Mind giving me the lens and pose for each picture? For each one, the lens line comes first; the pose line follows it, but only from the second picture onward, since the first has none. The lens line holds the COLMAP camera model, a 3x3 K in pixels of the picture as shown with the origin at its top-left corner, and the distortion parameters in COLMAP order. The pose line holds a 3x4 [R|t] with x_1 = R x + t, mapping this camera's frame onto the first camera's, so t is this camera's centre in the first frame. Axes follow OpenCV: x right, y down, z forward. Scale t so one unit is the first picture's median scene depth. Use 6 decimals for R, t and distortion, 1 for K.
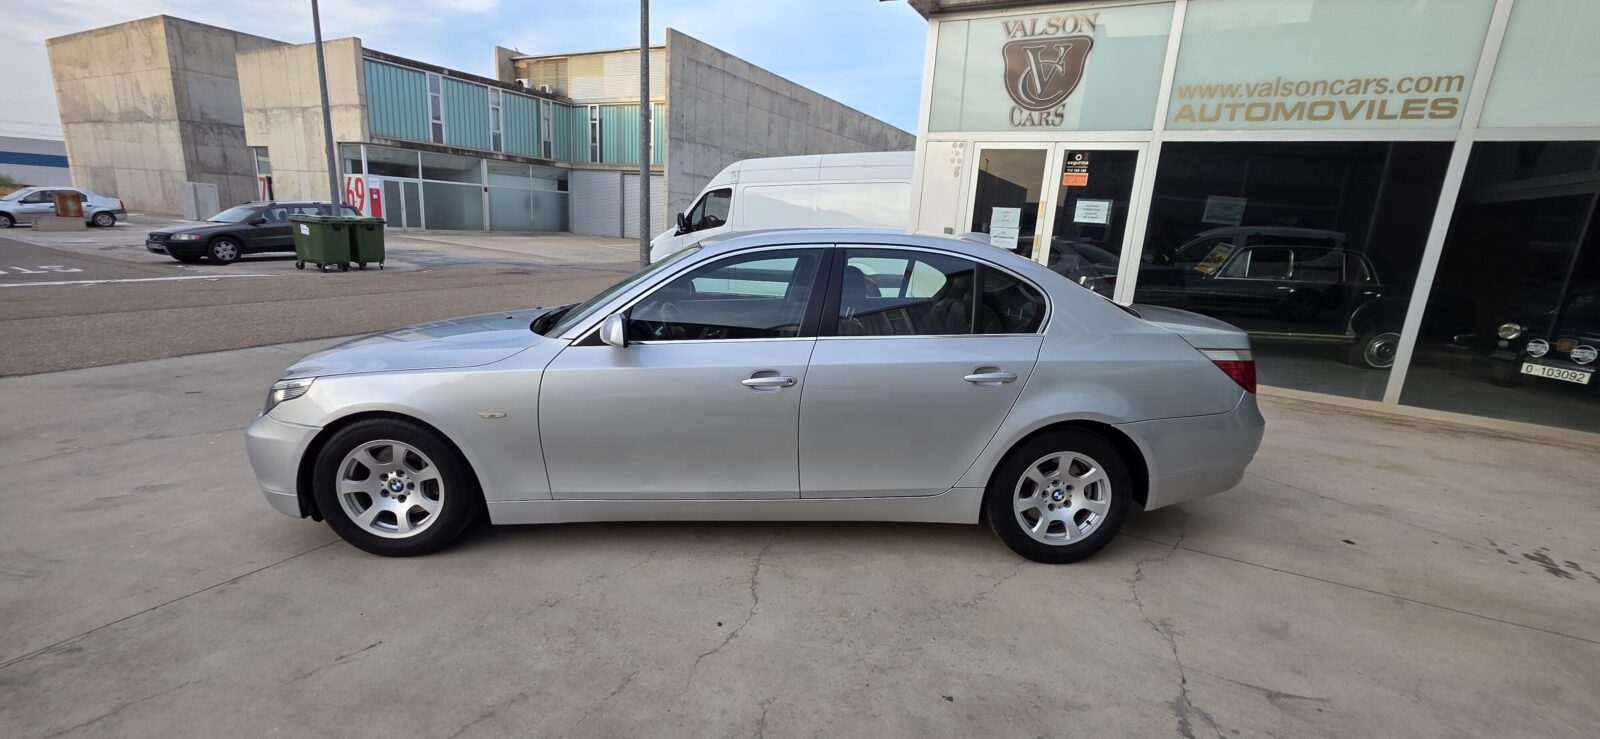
lens RADIAL K [[640.6, 0, 795.4], [0, 640.6, 364.0], [0, 0, 1]] dist [0.005258, -0.001309]
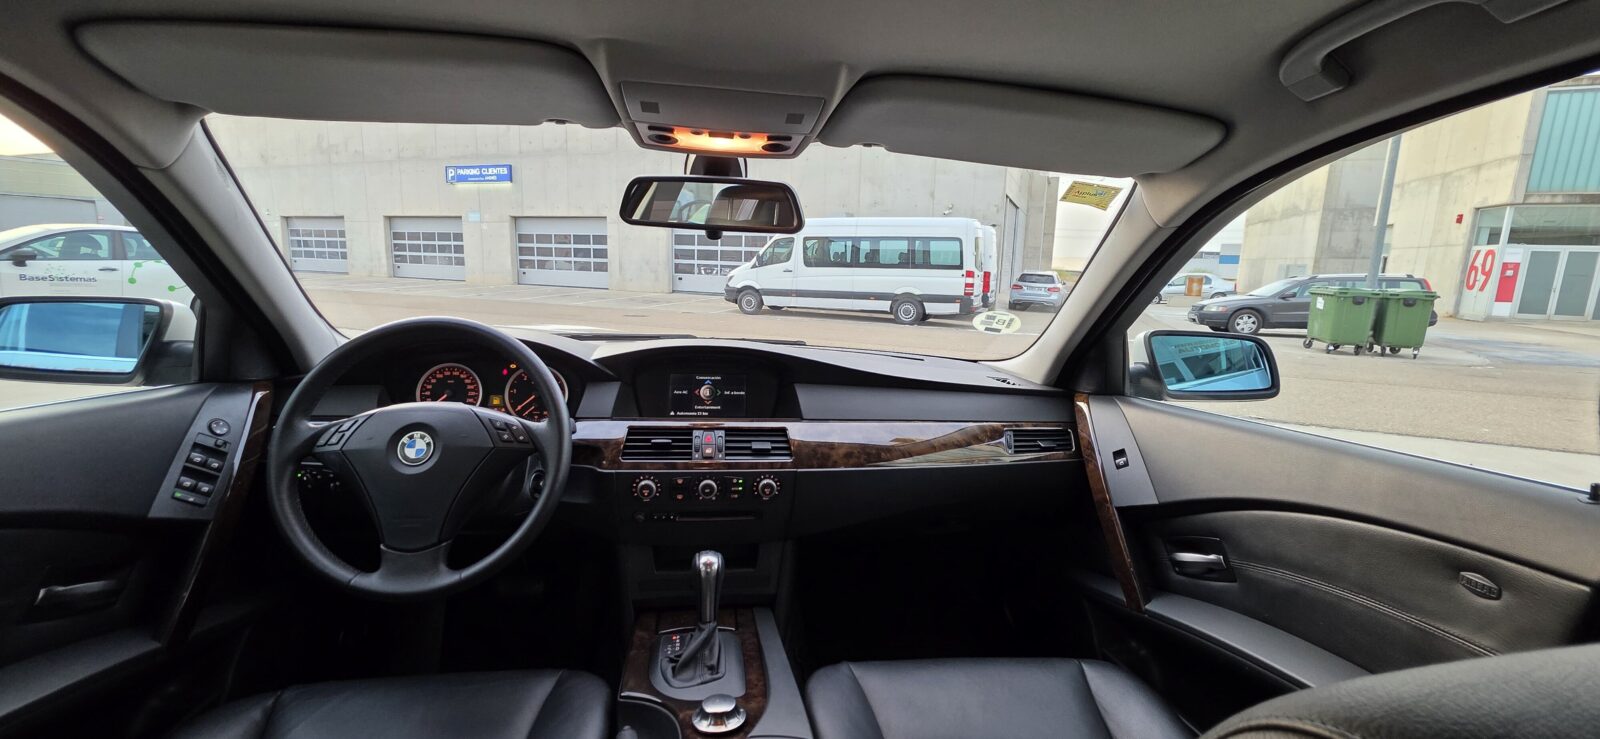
lens RADIAL K [[640.6, 0, 794.3], [0, 640.6, 364.9], [0, 0, 1]] dist [0.005258, -0.001309]
pose [[0.103526, 0.108266, -0.988717, 0.053444], [-0.243155, 0.966651, 0.080389, -0.057600], [0.964447, 0.232089, 0.126399, 0.498346]]
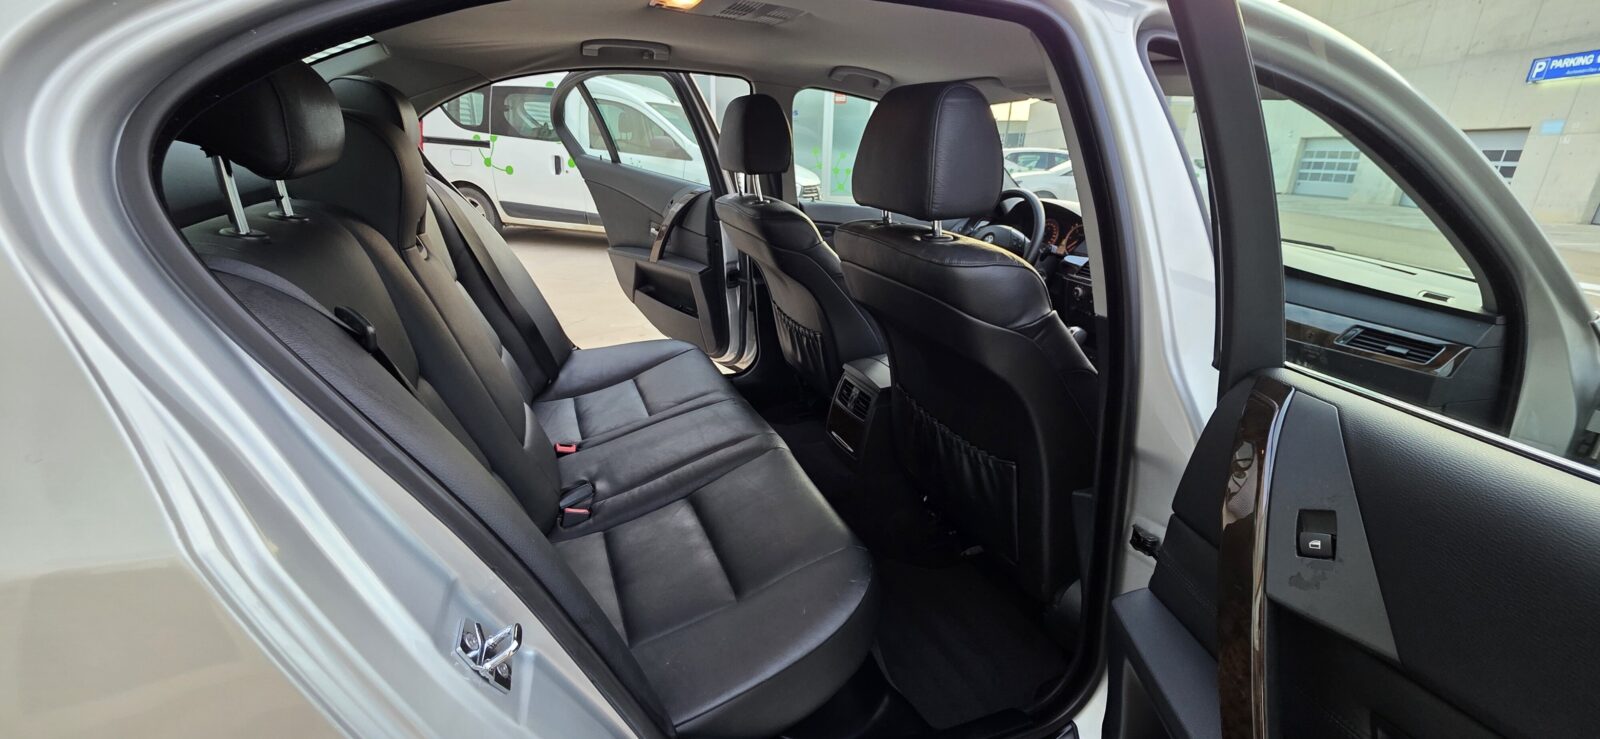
lens RADIAL K [[640.6, 0, 792.6], [0, 640.6, 374.0], [0, 0, 1]] dist [0.005258, -0.001309]
pose [[-0.935787, 0.032775, -0.351038, 0.115295], [-0.156705, 0.853248, 0.497404, -0.098103], [0.315825, 0.520474, -0.793323, 0.691318]]
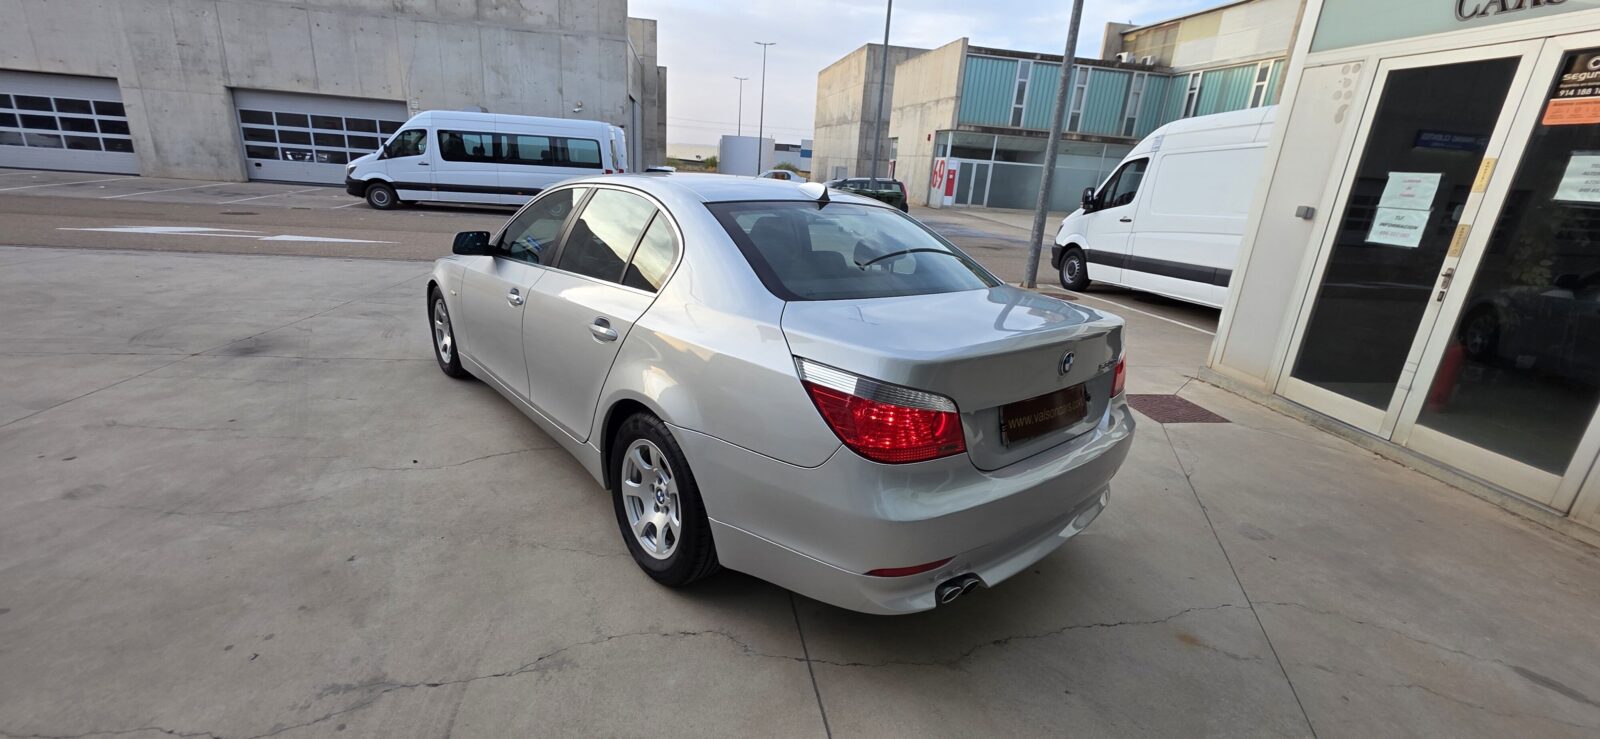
lens RADIAL K [[640.6, 0, 791.9], [0, 640.6, 365.6], [0, 0, 1]] dist [0.005258, -0.001309]
pose [[0.619874, 0.223168, -0.752298, 0.454144], [-0.204529, 0.971518, 0.119673, -0.037321], [0.757578, 0.079684, 0.647863, 0.242611]]
